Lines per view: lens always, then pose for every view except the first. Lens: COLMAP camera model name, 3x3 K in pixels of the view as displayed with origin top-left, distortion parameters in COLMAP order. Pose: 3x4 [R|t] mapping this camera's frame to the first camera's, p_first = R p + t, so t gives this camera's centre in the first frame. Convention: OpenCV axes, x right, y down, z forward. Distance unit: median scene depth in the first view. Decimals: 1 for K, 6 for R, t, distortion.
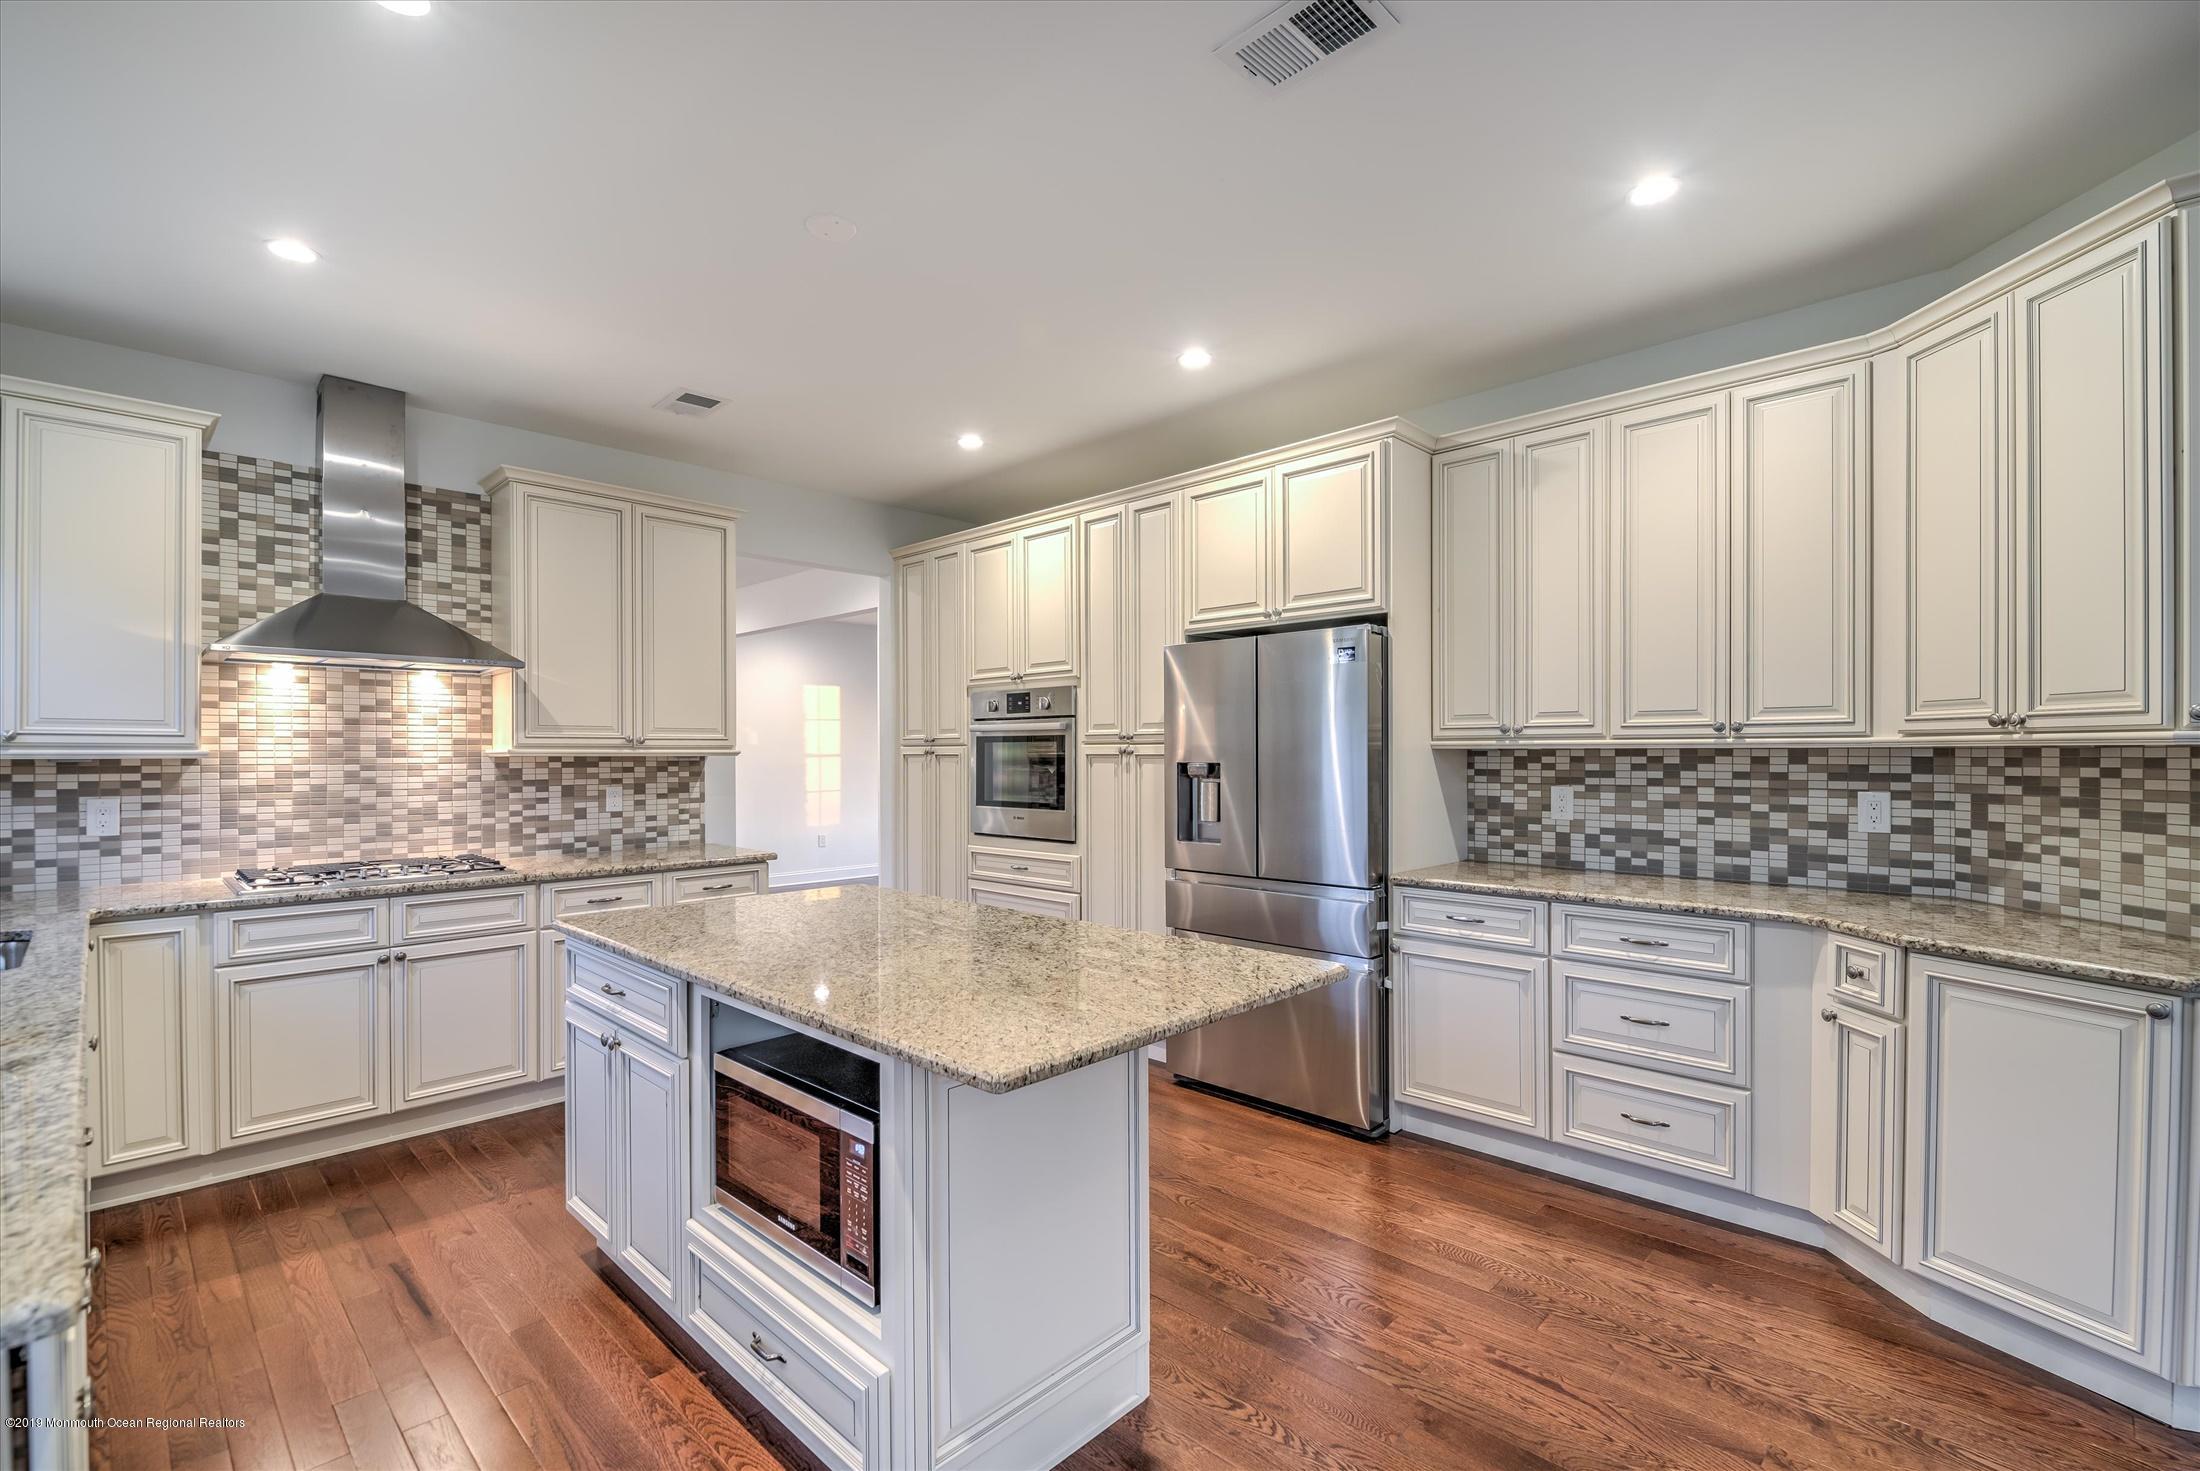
lens RADIAL K [[991.6, 0, 1075.8], [0, 991.6, 752.8], [0, 0, 1]] dist [0.013551, -0.005487]
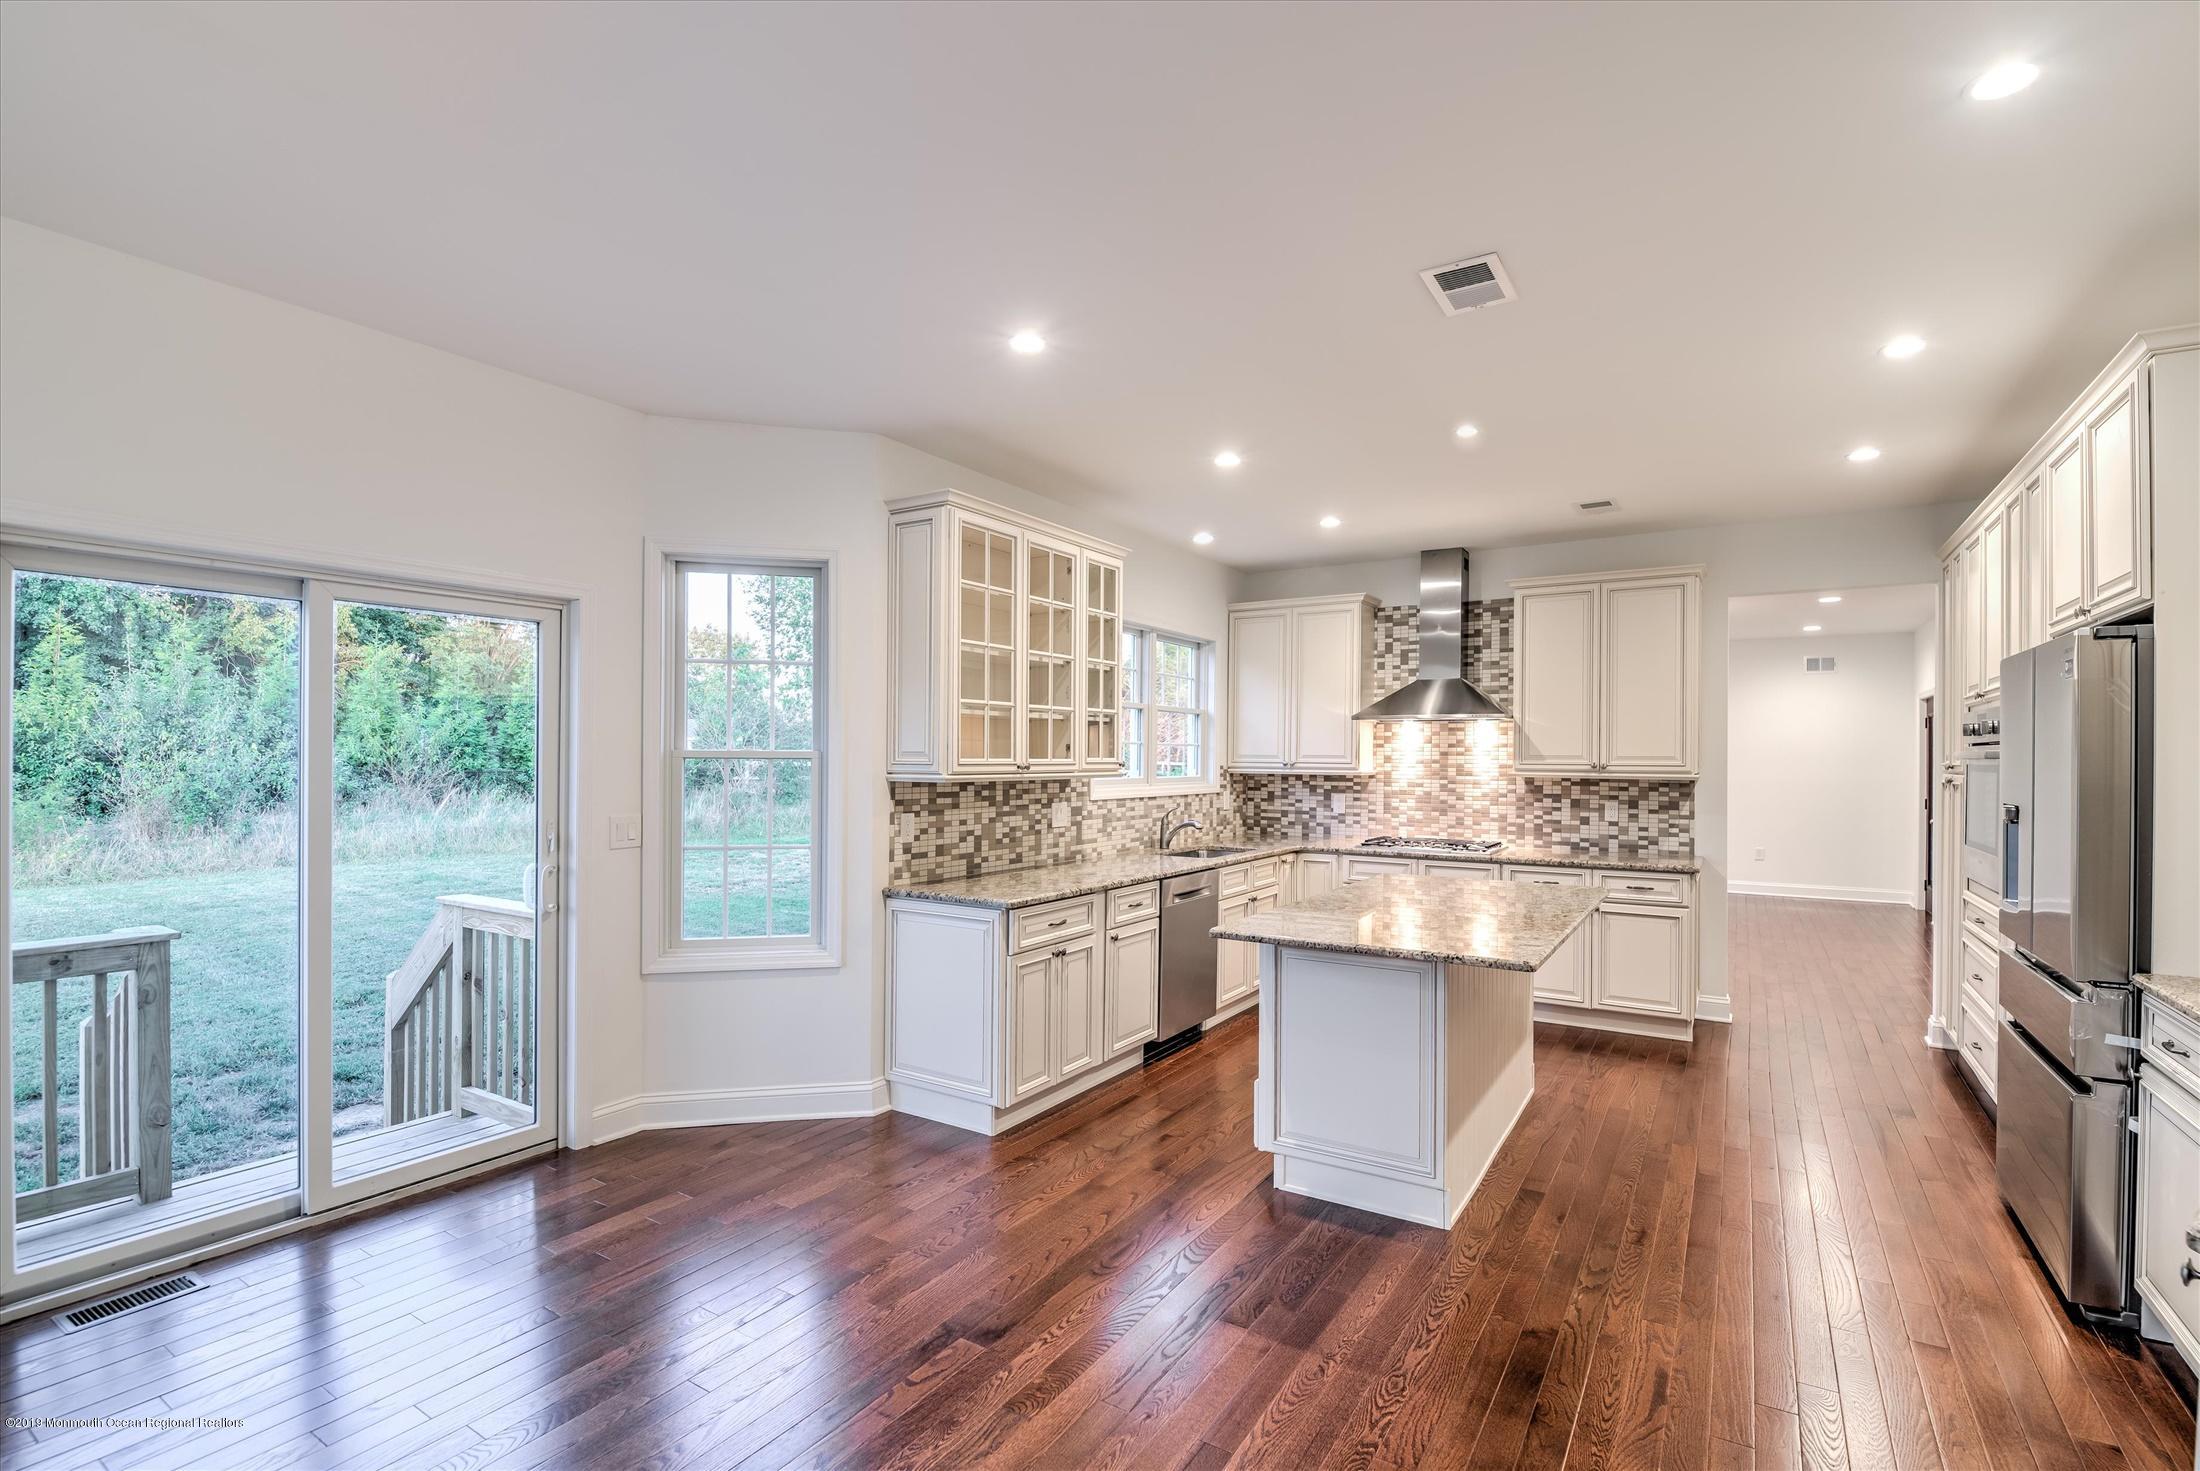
lens RADIAL K [[991.6, 0, 1111.5], [0, 991.6, 741.9], [0, 0, 1]] dist [0.013551, -0.005487]
pose [[0.215707, -0.012690, -0.976376, 0.738415], [-0.005986, 0.999880, -0.014317, -0.023669], [0.976440, 0.008933, 0.215605, 0.106230]]
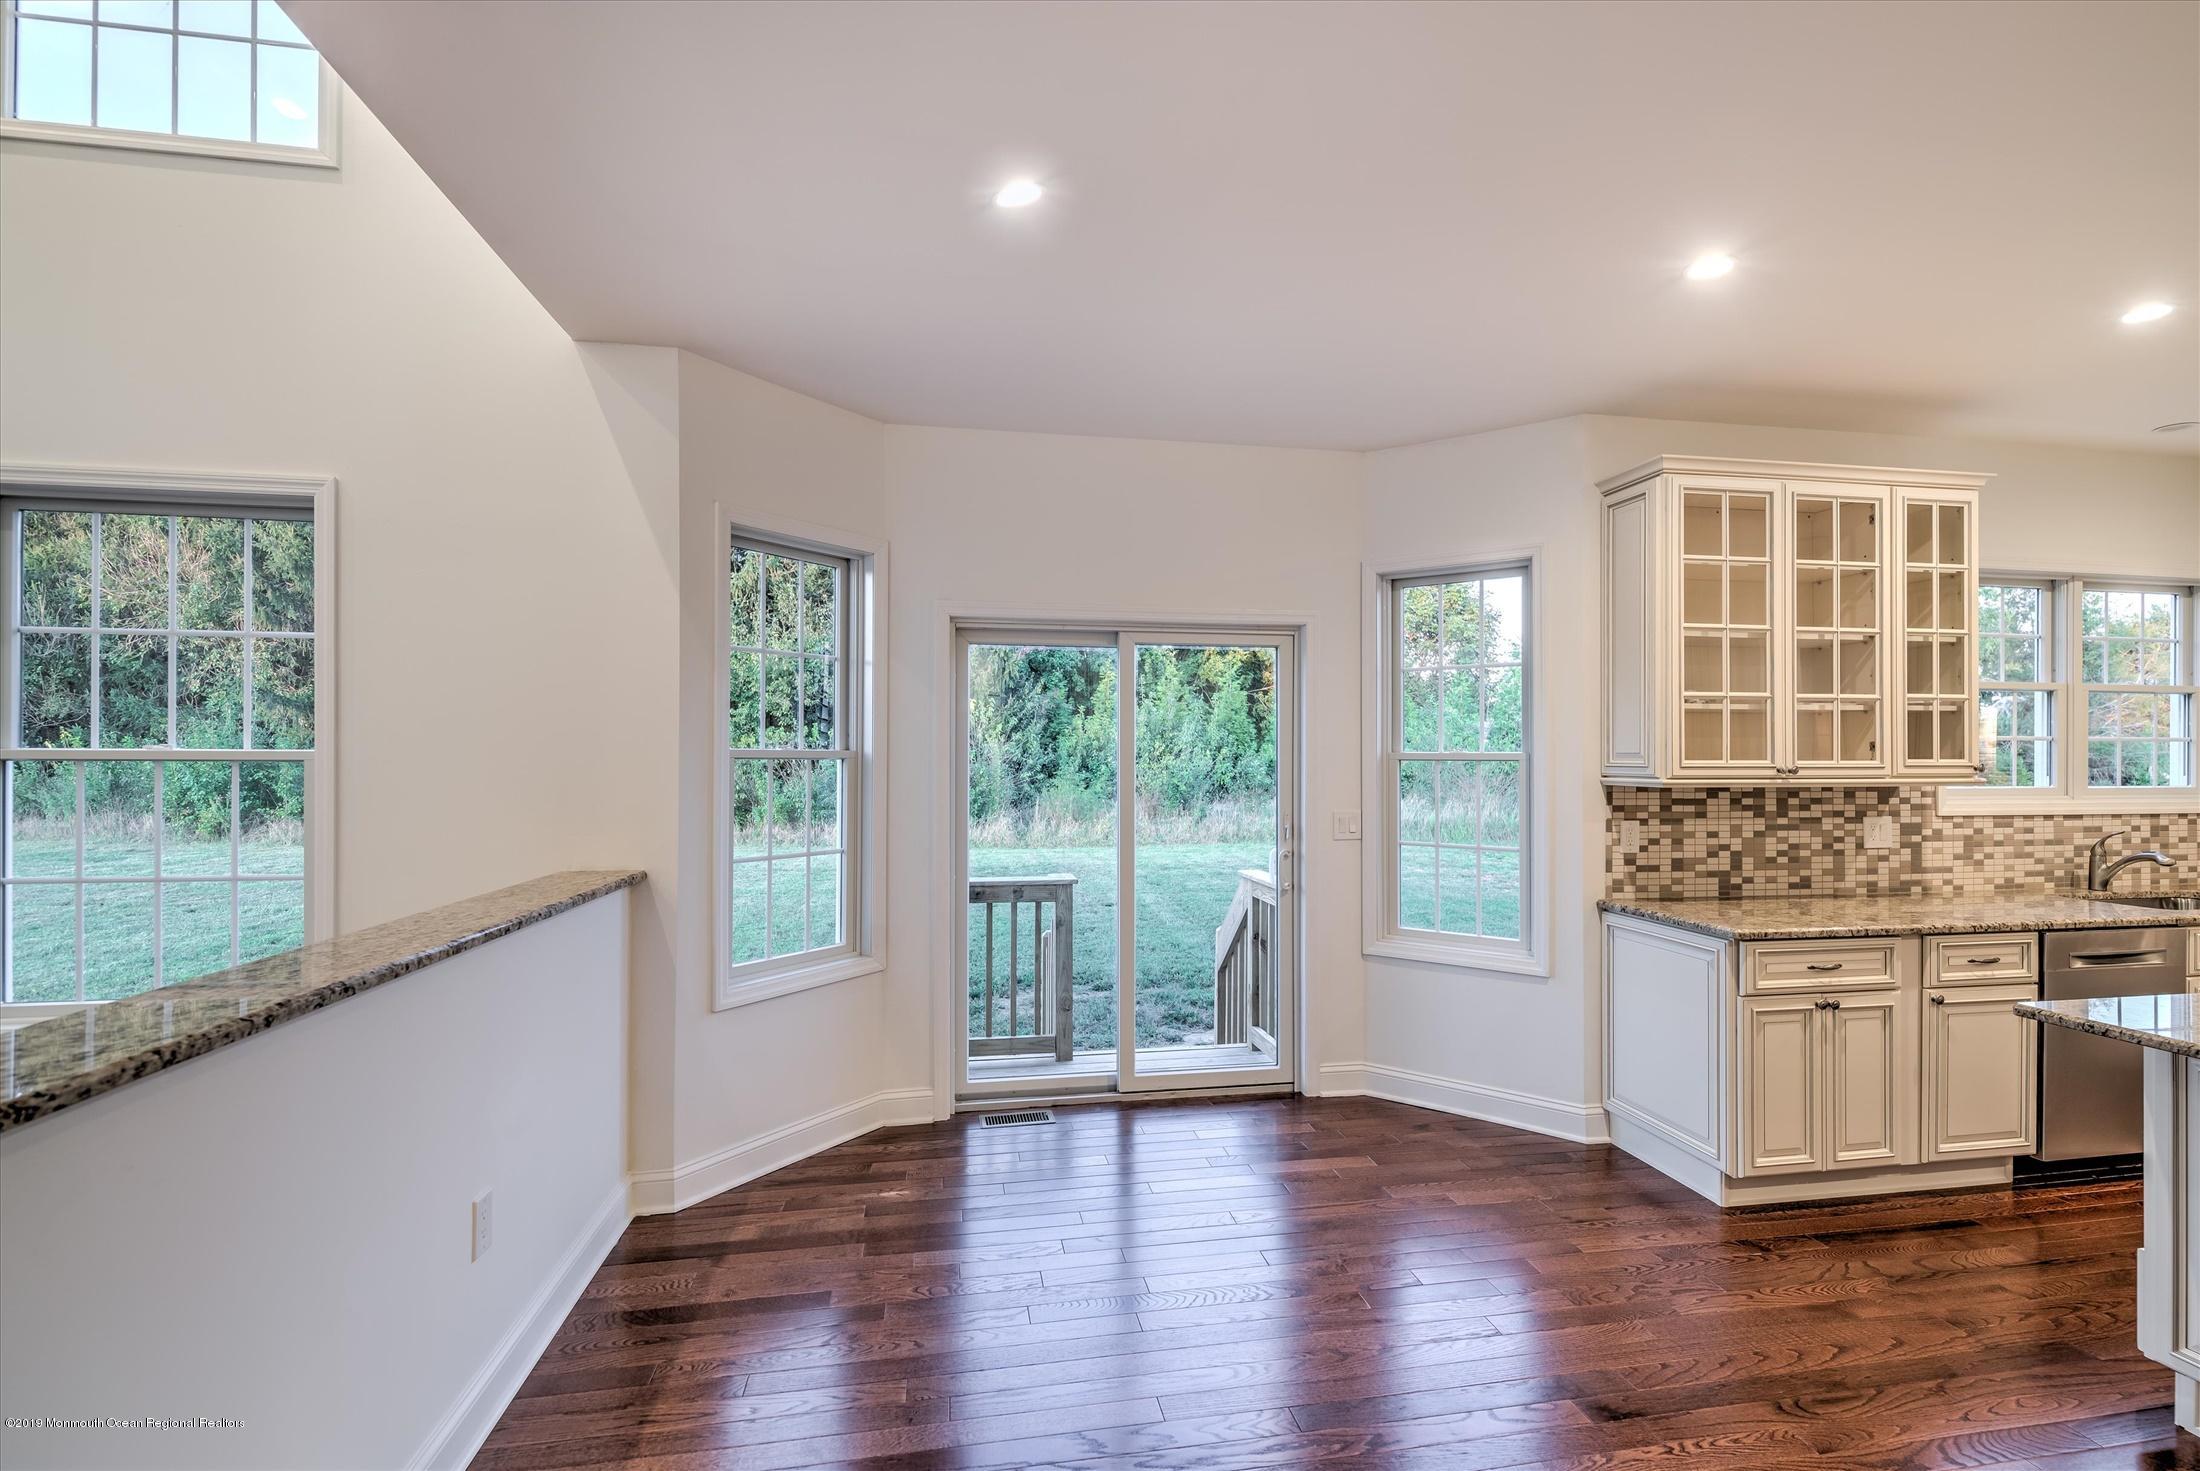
lens RADIAL K [[991.6, 0, 1150.7], [0, 991.6, 742.6], [0, 0, 1]] dist [0.013551, -0.005487]
pose [[-0.564493, -0.011248, -0.825361, 0.710994], [-0.000689, 0.999913, -0.013156, -0.023992], [0.825438, -0.006858, -0.564452, 0.282563]]
